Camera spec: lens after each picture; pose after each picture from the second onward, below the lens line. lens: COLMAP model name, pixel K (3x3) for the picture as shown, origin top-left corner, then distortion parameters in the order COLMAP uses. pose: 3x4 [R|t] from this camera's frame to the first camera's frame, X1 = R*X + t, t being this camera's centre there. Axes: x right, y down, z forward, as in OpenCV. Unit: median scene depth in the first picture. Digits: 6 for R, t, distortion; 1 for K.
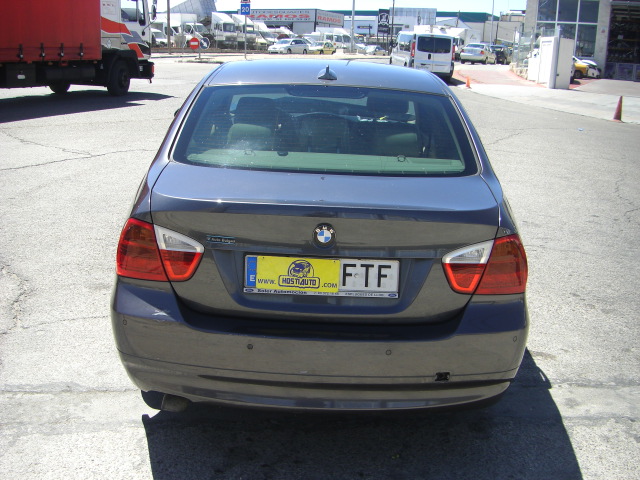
lens RADIAL K [[713.6, 0, 299.6], [0, 713.6, 264.0], [0, 0, 1]] dist [-0.188567, 0.104973]
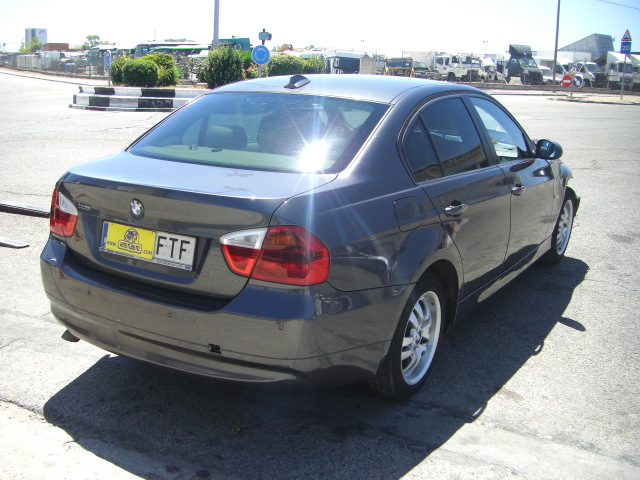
lens RADIAL K [[713.6, 0, 299.6], [0, 713.6, 264.0], [0, 0, 1]] dist [-0.188567, 0.104973]
pose [[0.849668, 0.126092, -0.512021, 0.854567], [-0.151806, 0.988374, -0.008514, 0.020337], [0.504995, 0.084962, 0.858931, 0.115588]]
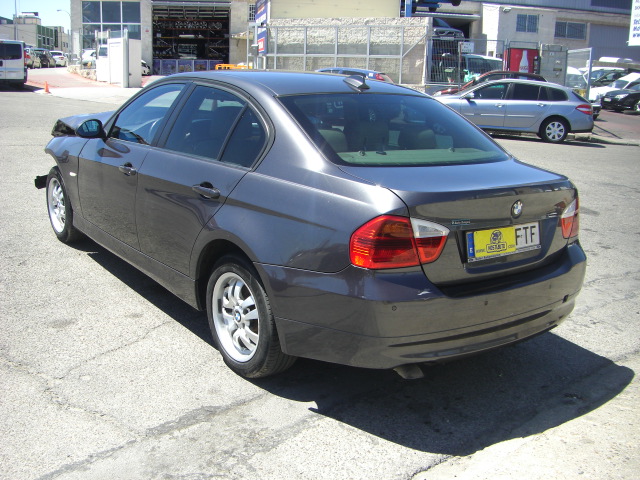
lens RADIAL K [[713.6, 0, 299.6], [0, 713.6, 264.0], [0, 0, 1]] dist [-0.188567, 0.104973]
pose [[0.796232, -0.167284, 0.581404, -1.028109], [0.168195, 0.984335, 0.052873, -0.072521], [-0.581141, 0.055690, 0.811895, 0.166307]]
